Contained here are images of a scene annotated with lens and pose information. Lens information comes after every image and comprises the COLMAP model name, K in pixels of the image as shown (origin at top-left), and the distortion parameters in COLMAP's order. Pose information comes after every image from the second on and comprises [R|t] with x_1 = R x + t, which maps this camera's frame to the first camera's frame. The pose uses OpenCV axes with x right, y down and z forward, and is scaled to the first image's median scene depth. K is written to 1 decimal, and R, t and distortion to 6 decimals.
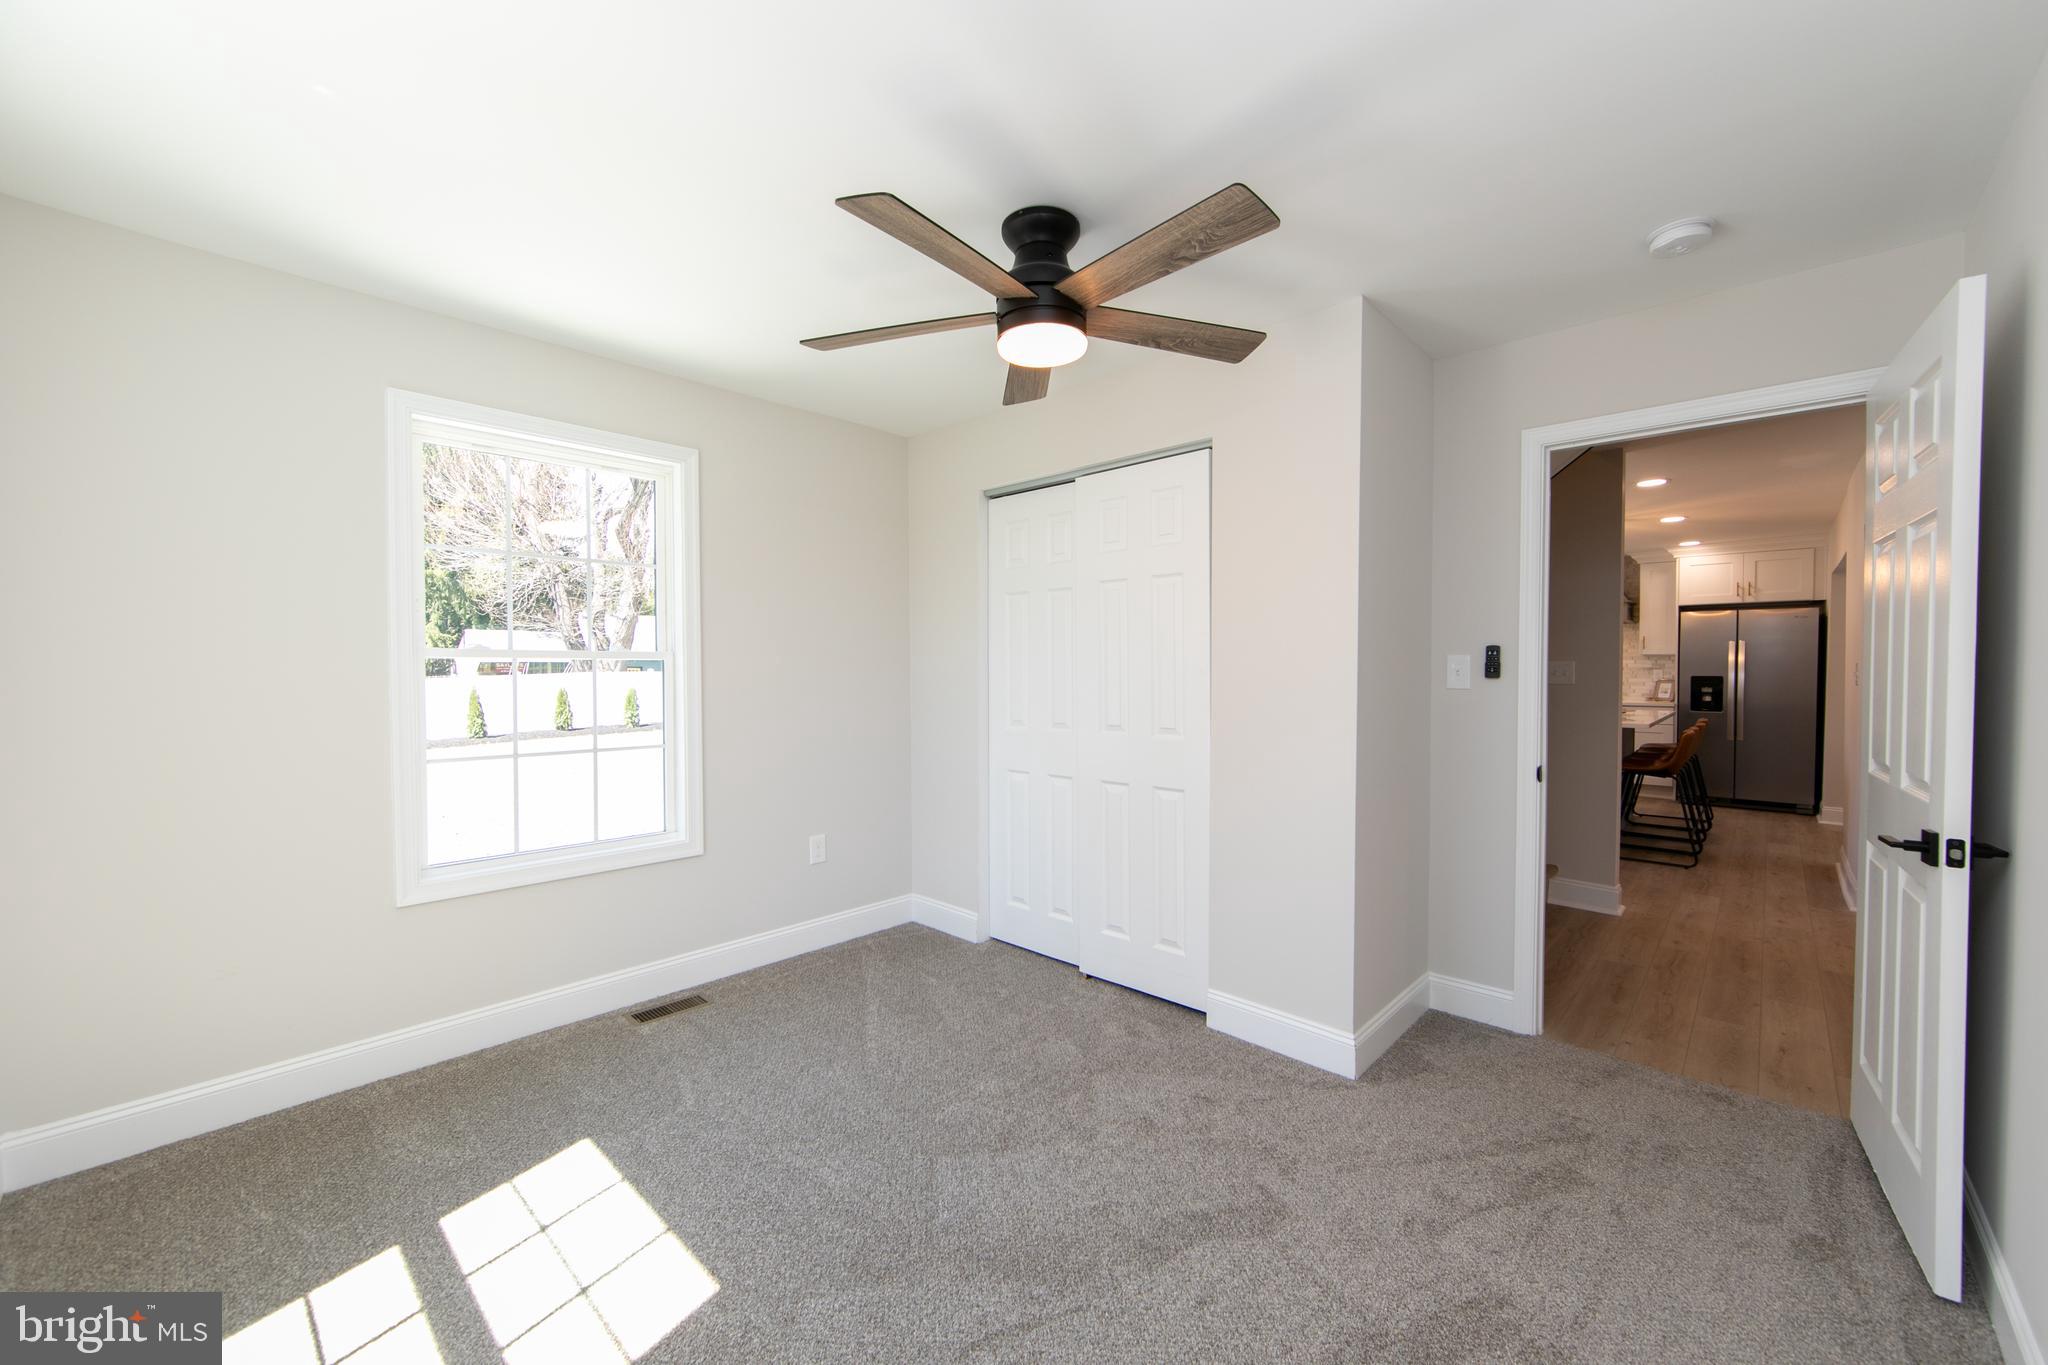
lens RADIAL K [[804.3, 0, 1019.6], [0, 804.3, 684.1], [0, 0, 1]] dist [-0.006458, 0.000731]
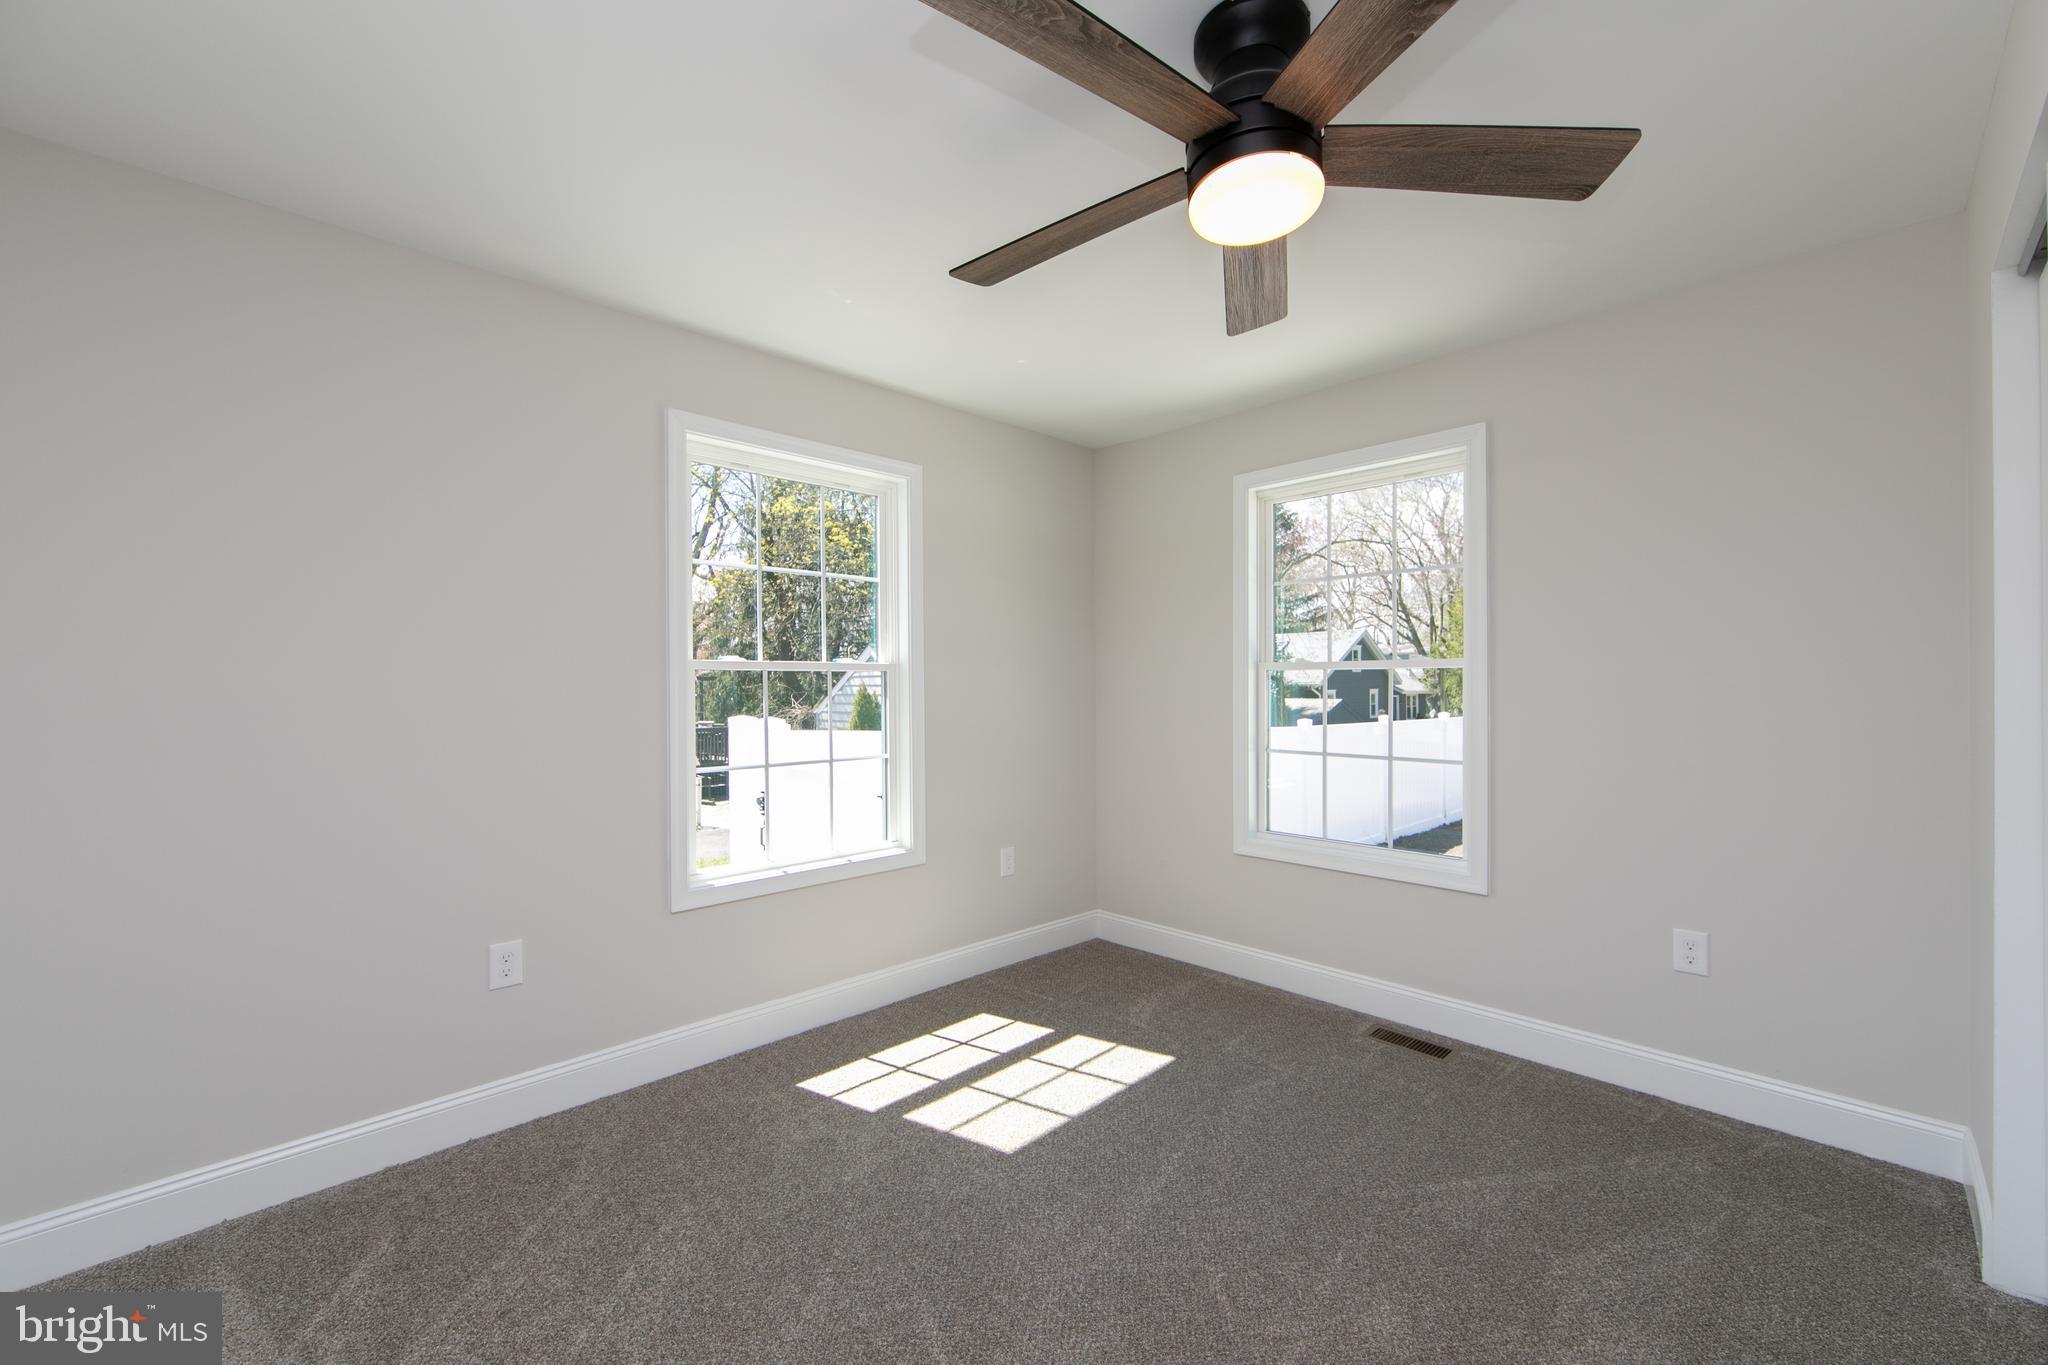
lens RADIAL K [[804.3, 0, 1023.4], [0, 804.3, 685.6], [0, 0, 1]] dist [-0.006458, 0.000731]
pose [[-0.050783, 0.002083, -0.998708, 0.533573], [-0.011917, 0.999925, 0.002691, -0.005774], [0.998639, 0.012039, -0.050755, 0.622040]]
